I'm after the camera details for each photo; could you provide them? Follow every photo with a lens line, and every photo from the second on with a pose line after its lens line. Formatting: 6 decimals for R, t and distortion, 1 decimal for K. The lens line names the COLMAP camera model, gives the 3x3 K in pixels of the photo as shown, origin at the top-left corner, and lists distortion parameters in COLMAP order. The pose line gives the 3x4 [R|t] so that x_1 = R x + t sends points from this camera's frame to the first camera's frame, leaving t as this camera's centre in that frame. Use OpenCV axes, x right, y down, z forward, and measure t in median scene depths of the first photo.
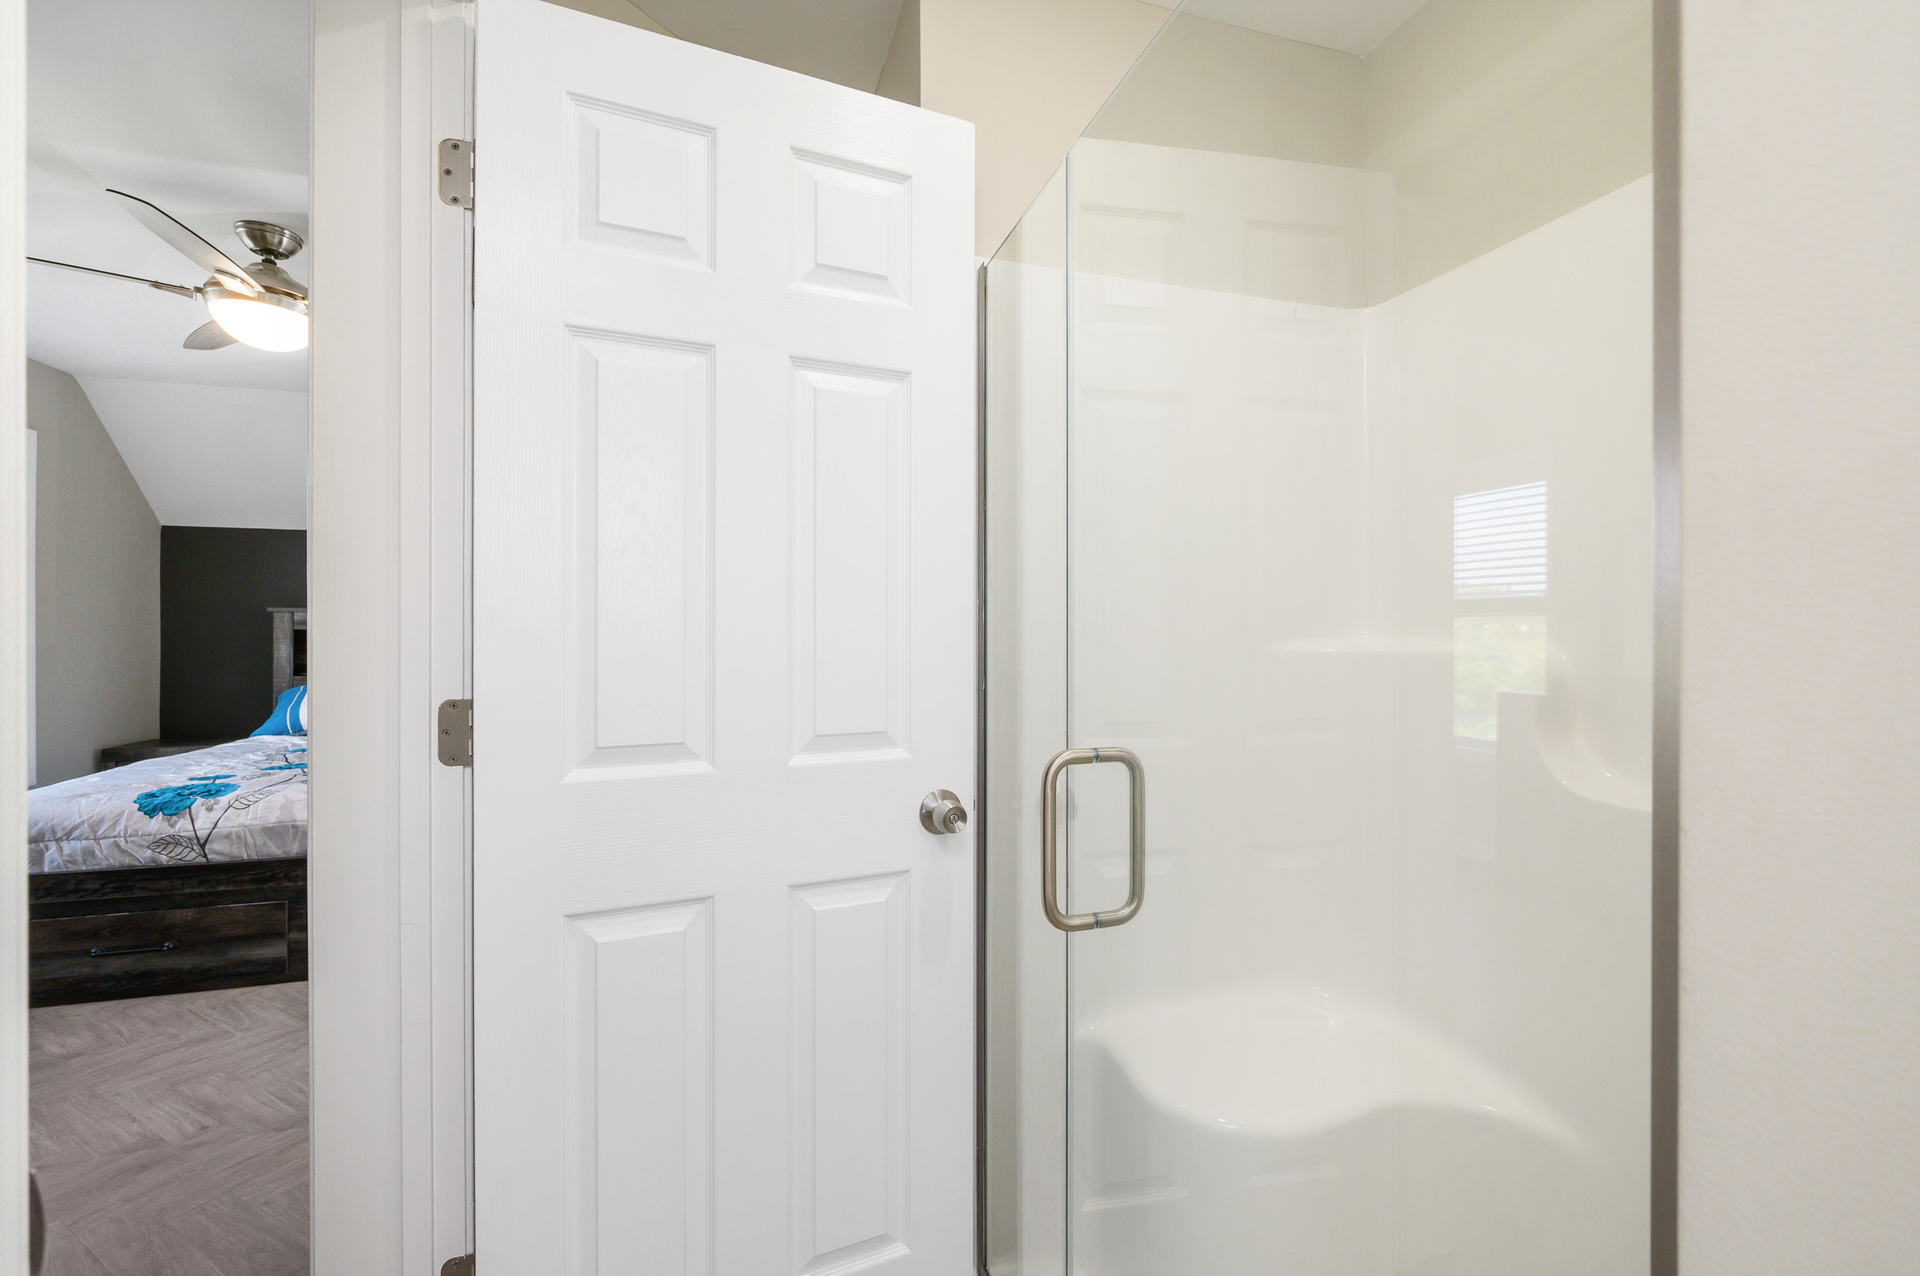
lens RADIAL K [[768.3, 0, 958.3], [0, 768.3, 640.2], [0, 0, 1]] dist [0.000271, -0.000012]
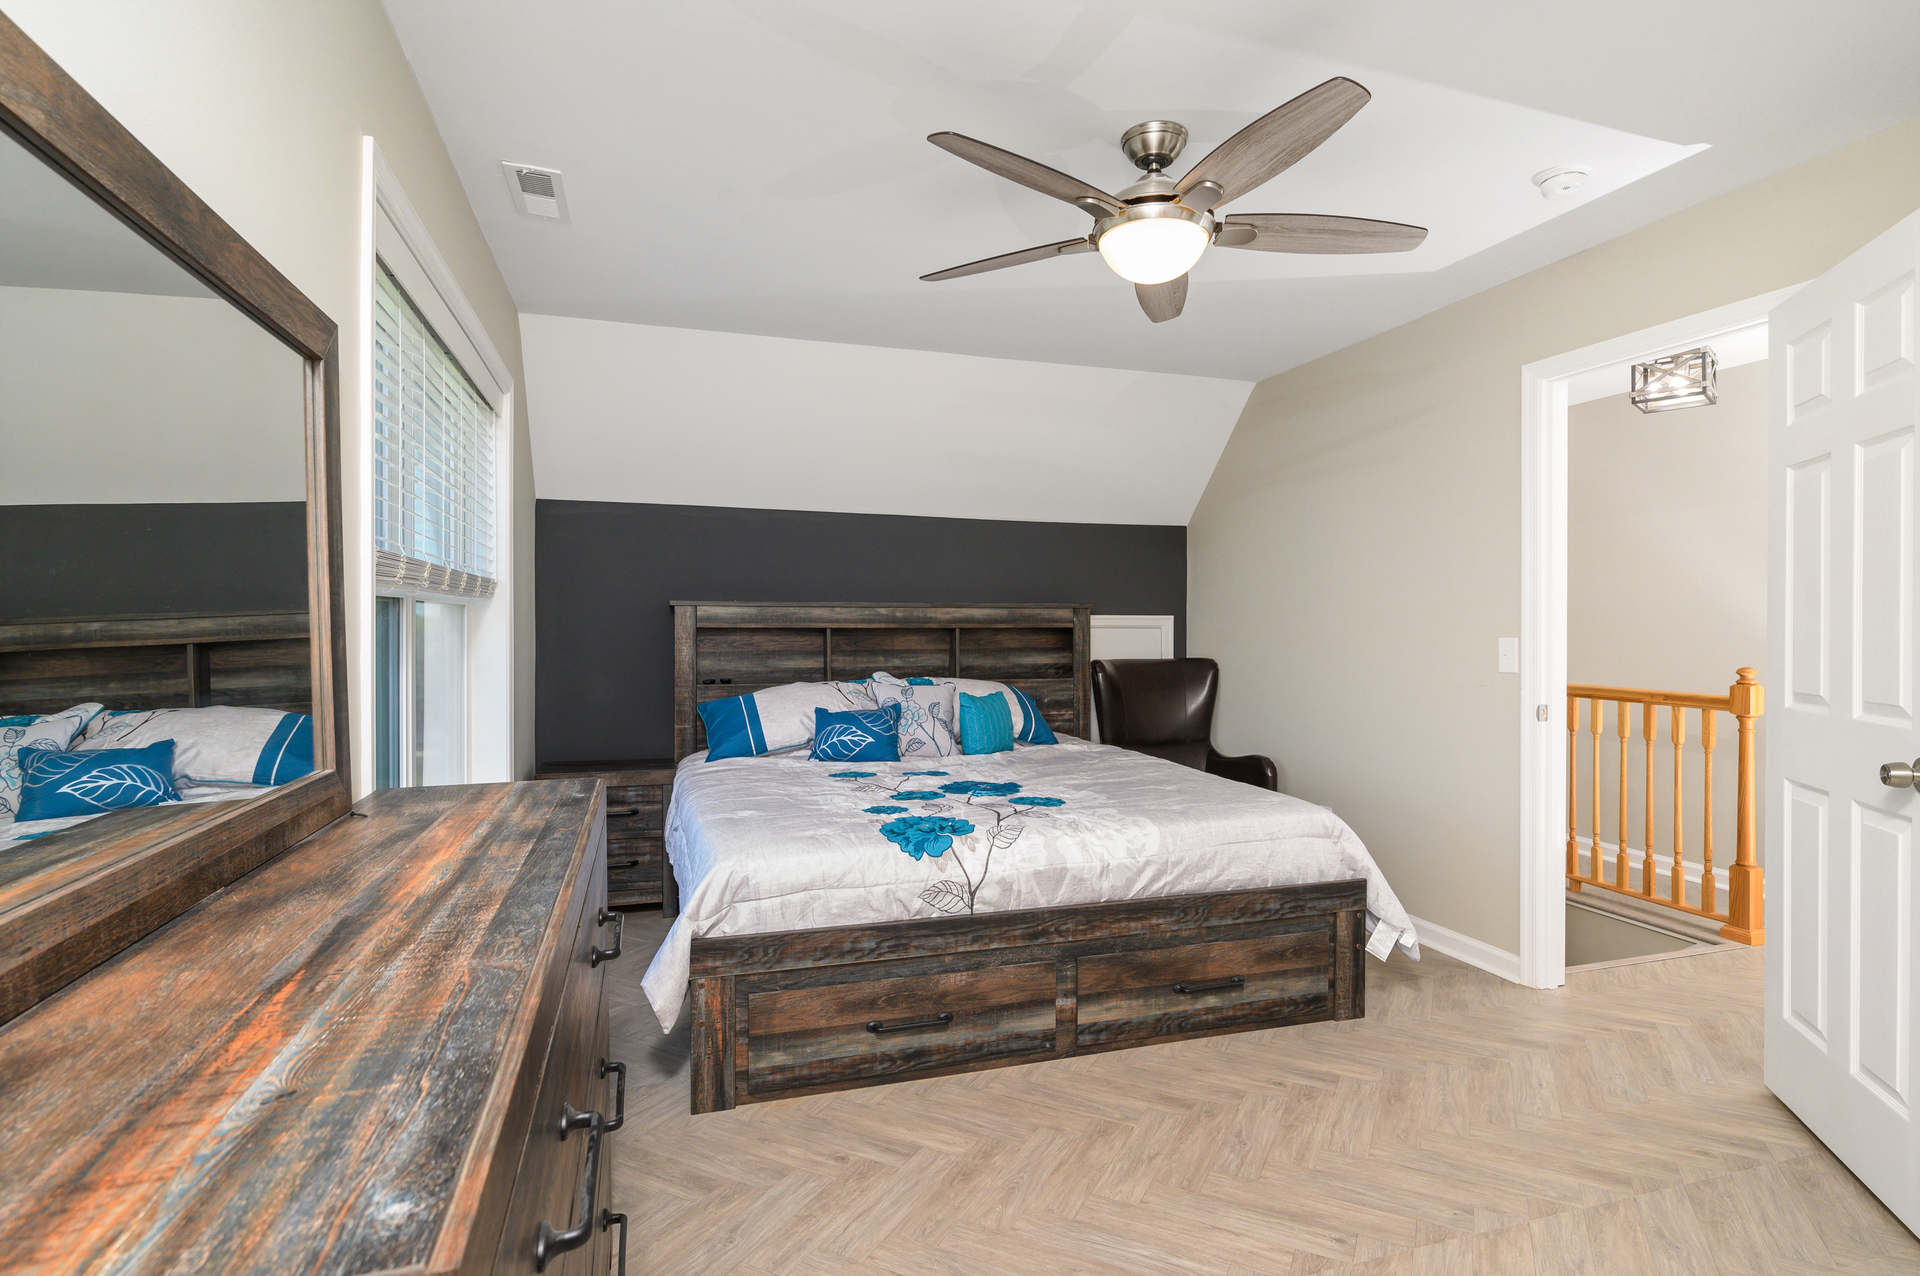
lens RADIAL K [[927.2, 0, 958.6], [0, 927.2, 632.9], [0, 0, 1]] dist [0.003634, 0.000372]
pose [[0.999678, -0.001447, 0.025350, -1.027793], [0.001504, 0.999996, -0.002239, -0.008316], [-0.025347, 0.002276, 0.999676, 0.013210]]
